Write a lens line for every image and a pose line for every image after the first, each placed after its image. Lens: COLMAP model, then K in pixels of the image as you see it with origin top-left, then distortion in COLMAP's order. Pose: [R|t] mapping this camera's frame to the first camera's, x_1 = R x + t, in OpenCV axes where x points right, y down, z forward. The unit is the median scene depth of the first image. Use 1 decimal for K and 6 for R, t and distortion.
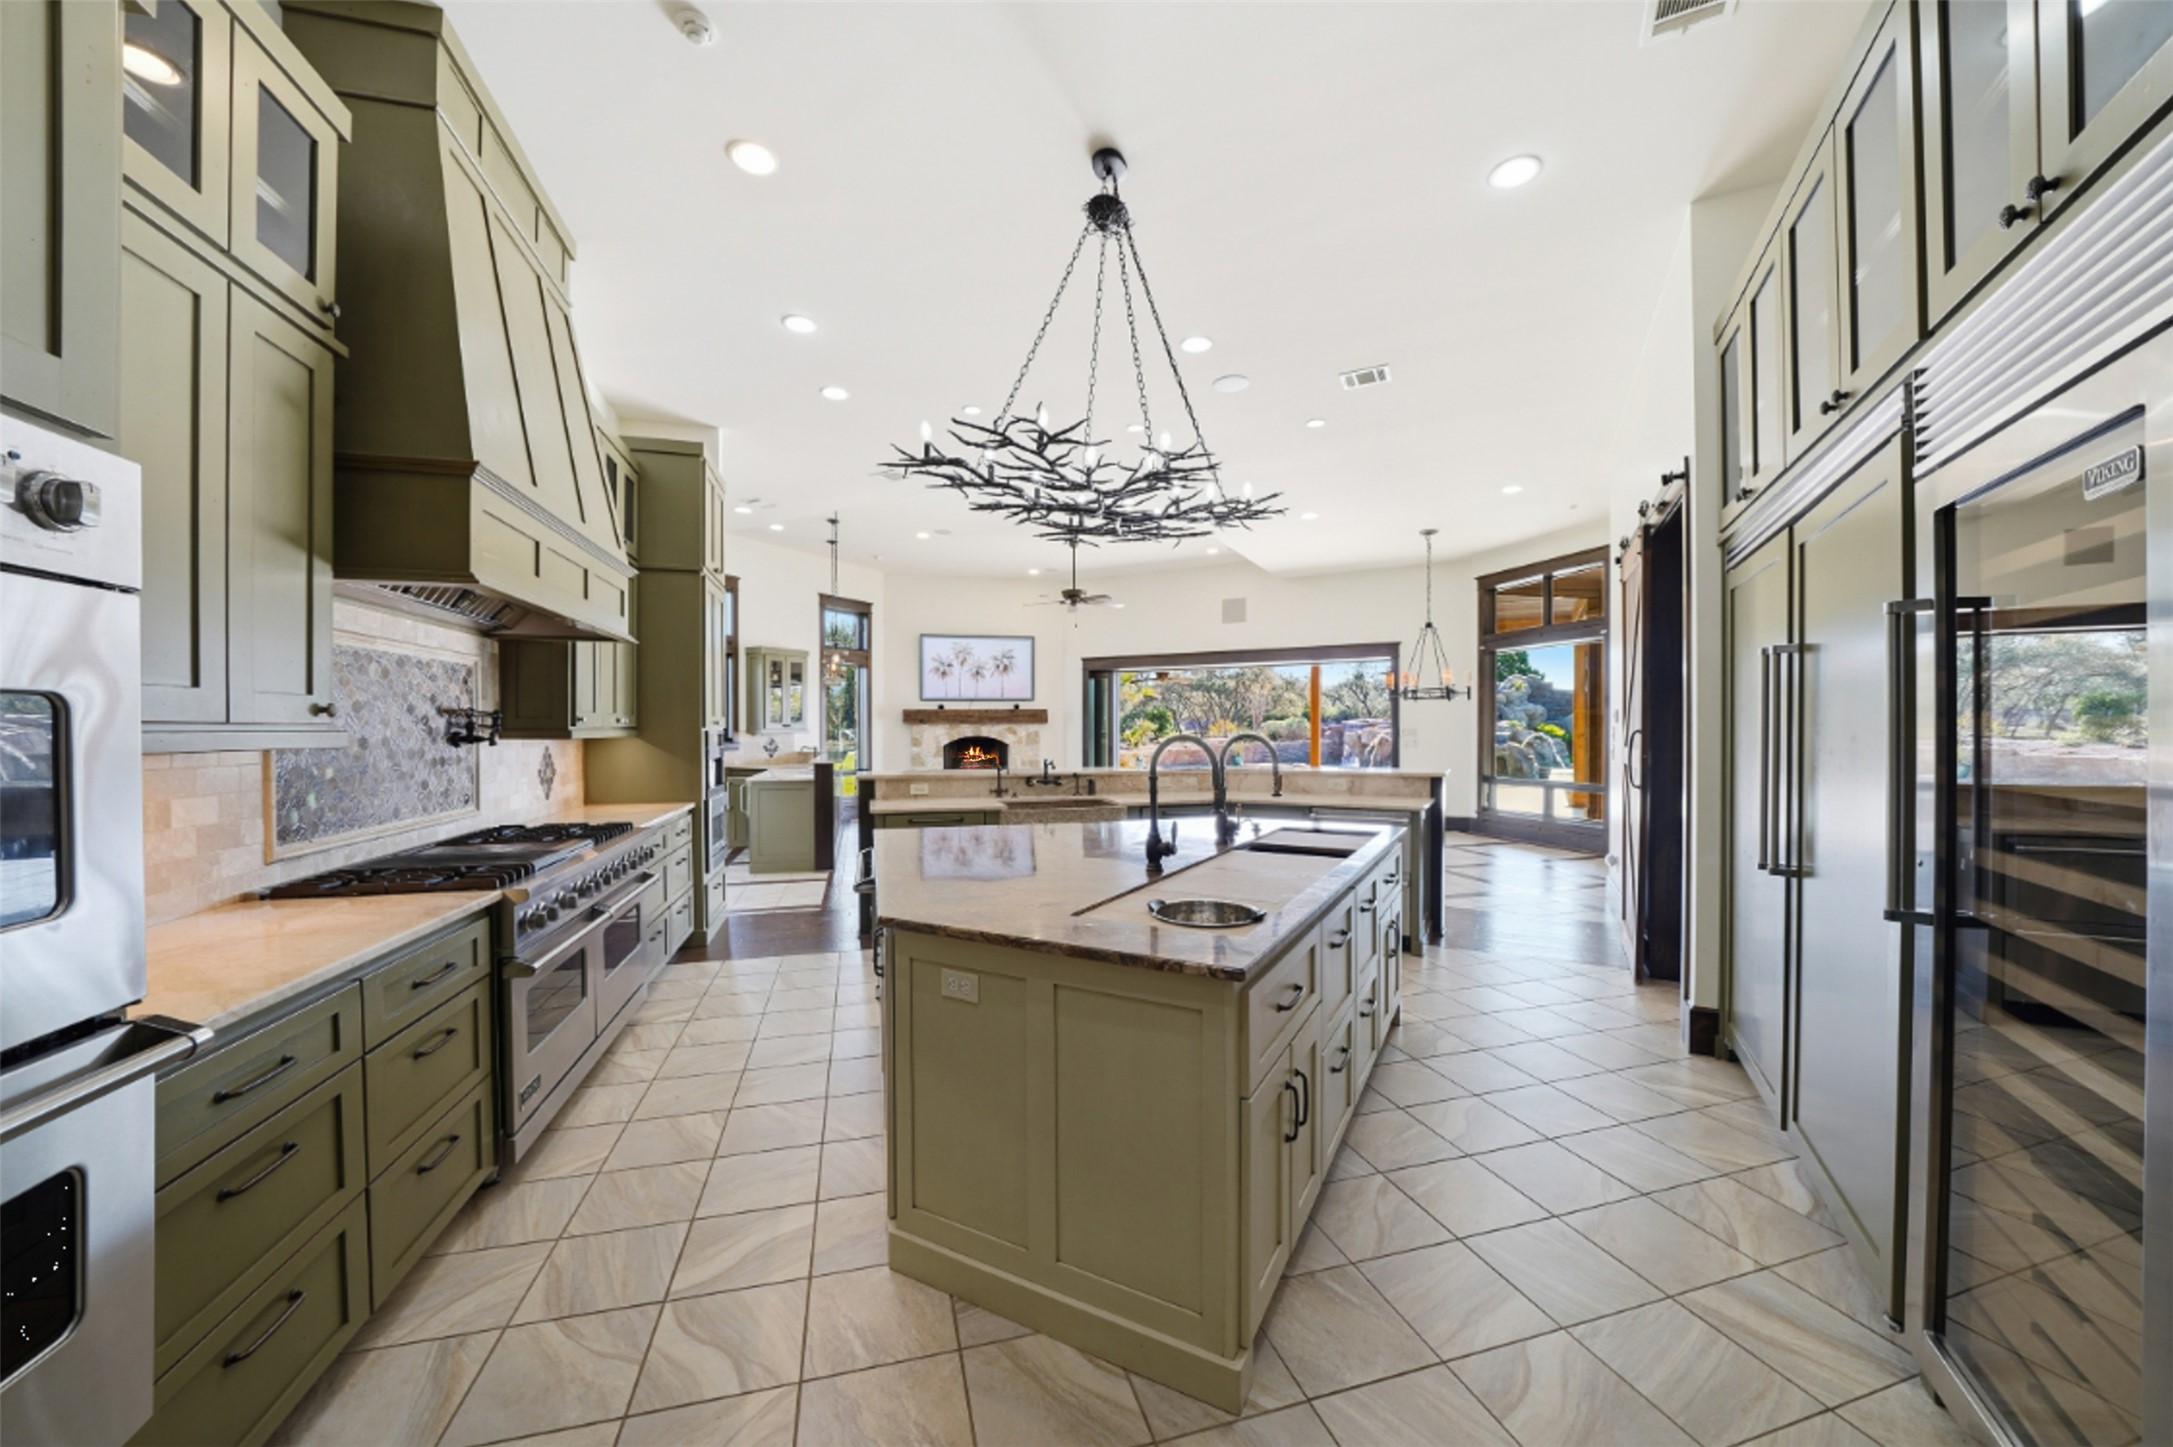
lens RADIAL K [[781.4, 0, 1079.6], [0, 781.4, 716.9], [0, 0, 1]] dist [-0.000676, -0.000061]
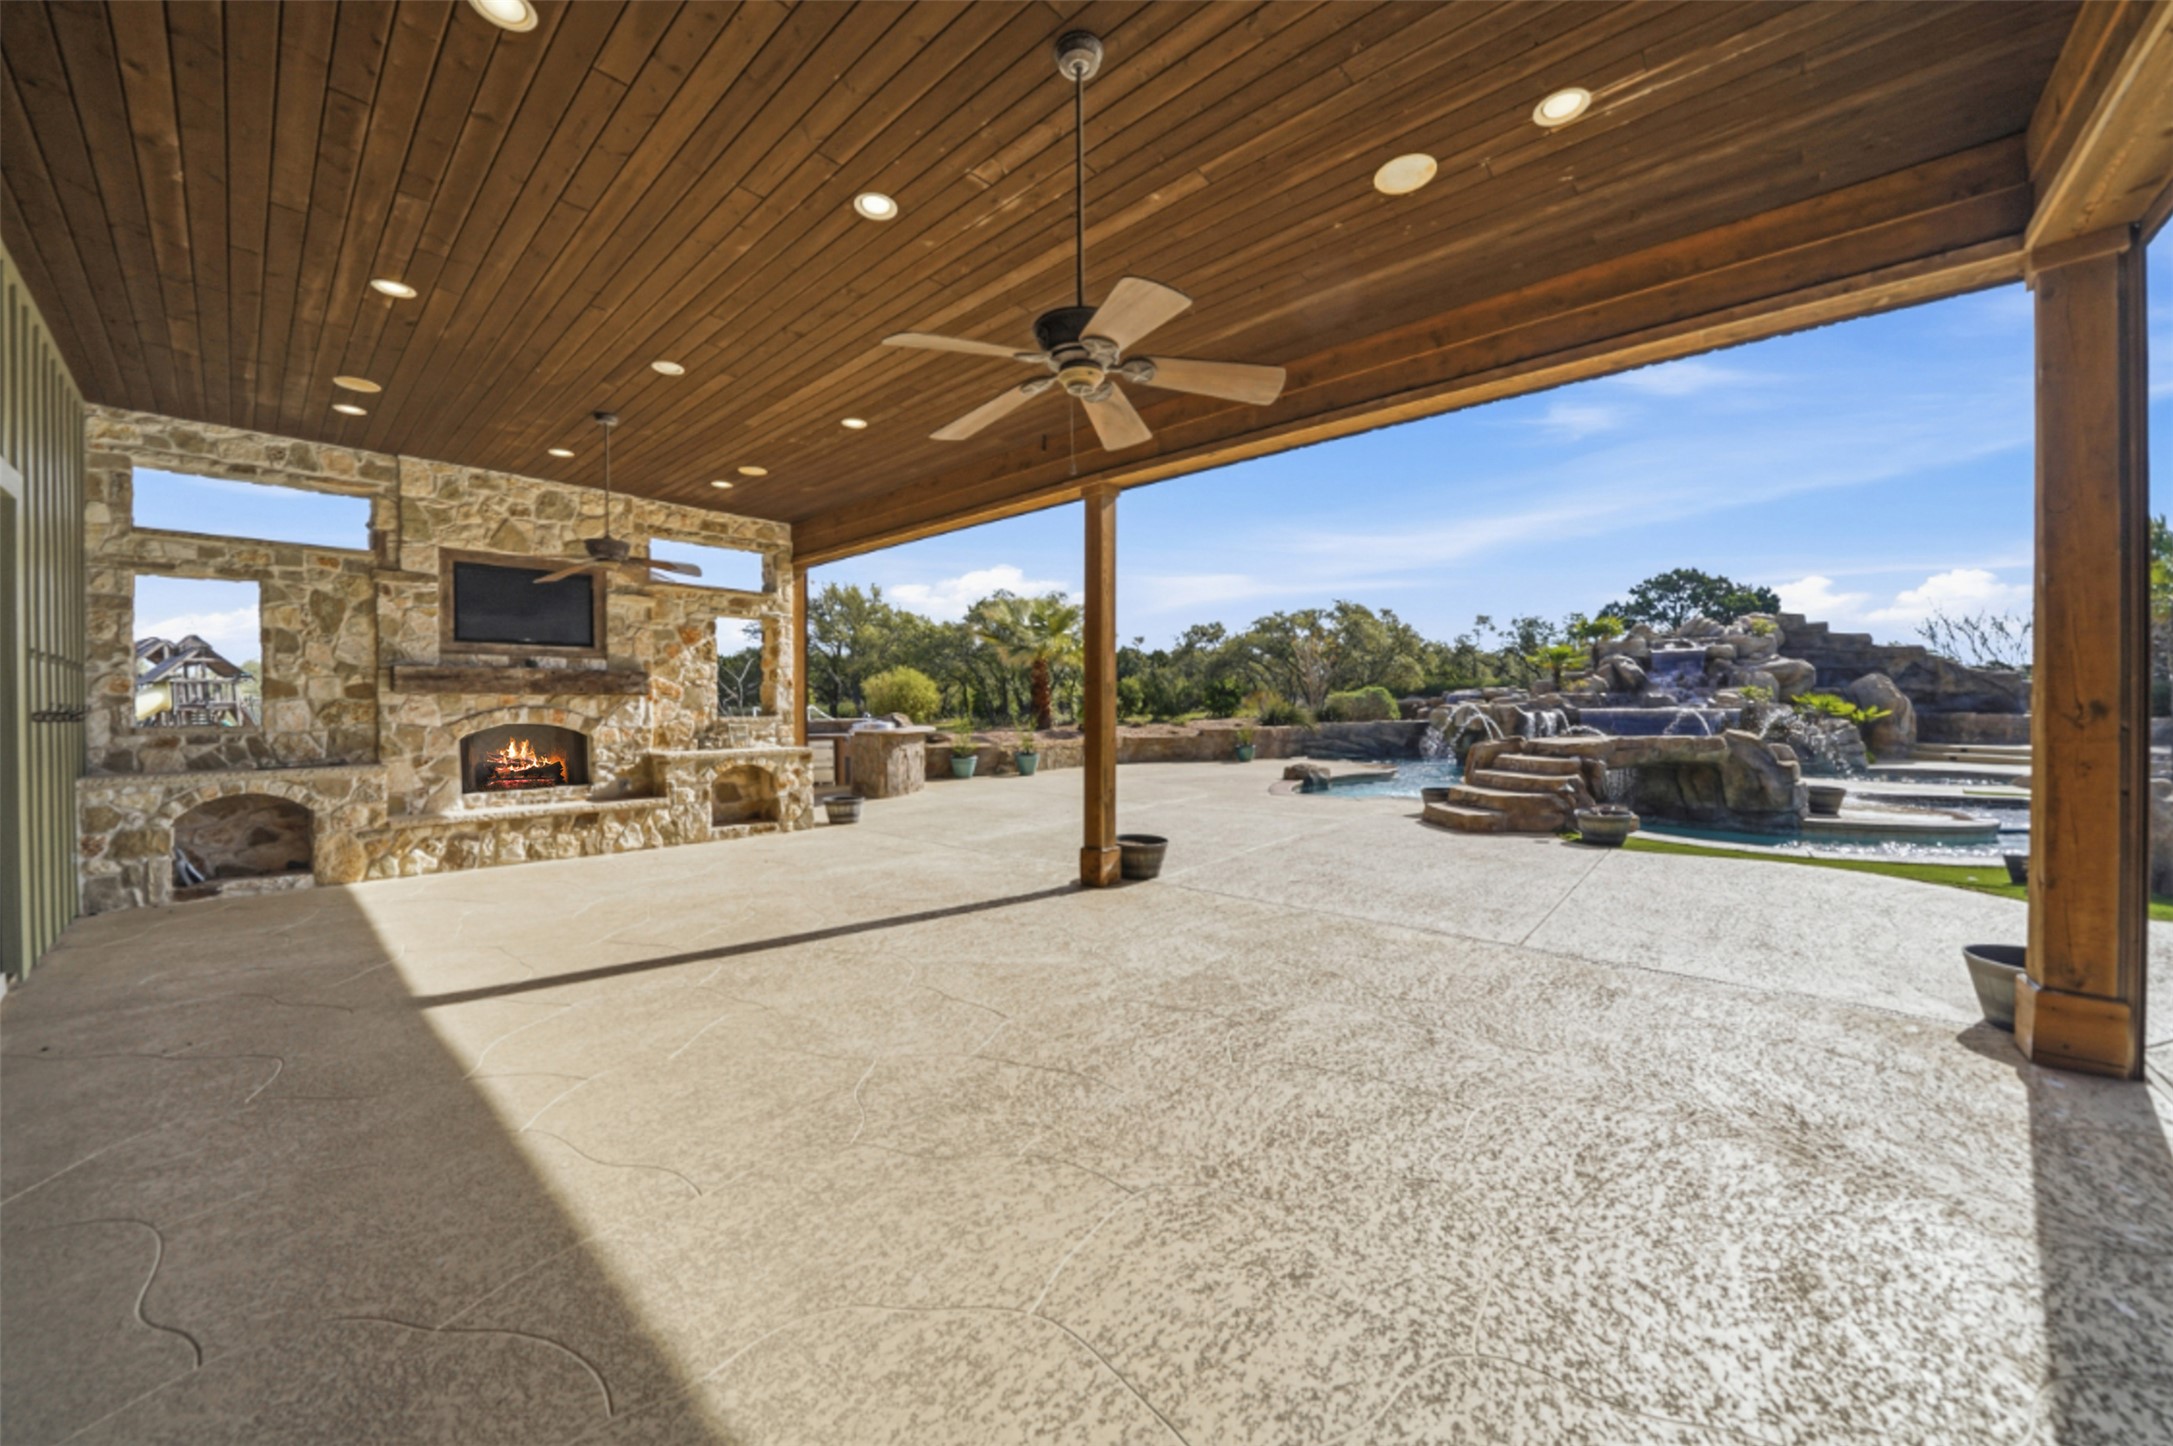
lens RADIAL K [[781.4, 0, 1079.6], [0, 781.4, 716.4], [0, 0, 1]] dist [-0.000676, -0.000061]
pose [[0.978614, -0.004306, -0.205662, 0.188267], [0.009523, 0.999657, 0.024386, 0.007419], [0.205486, -0.025823, 0.978319, 0.330880]]
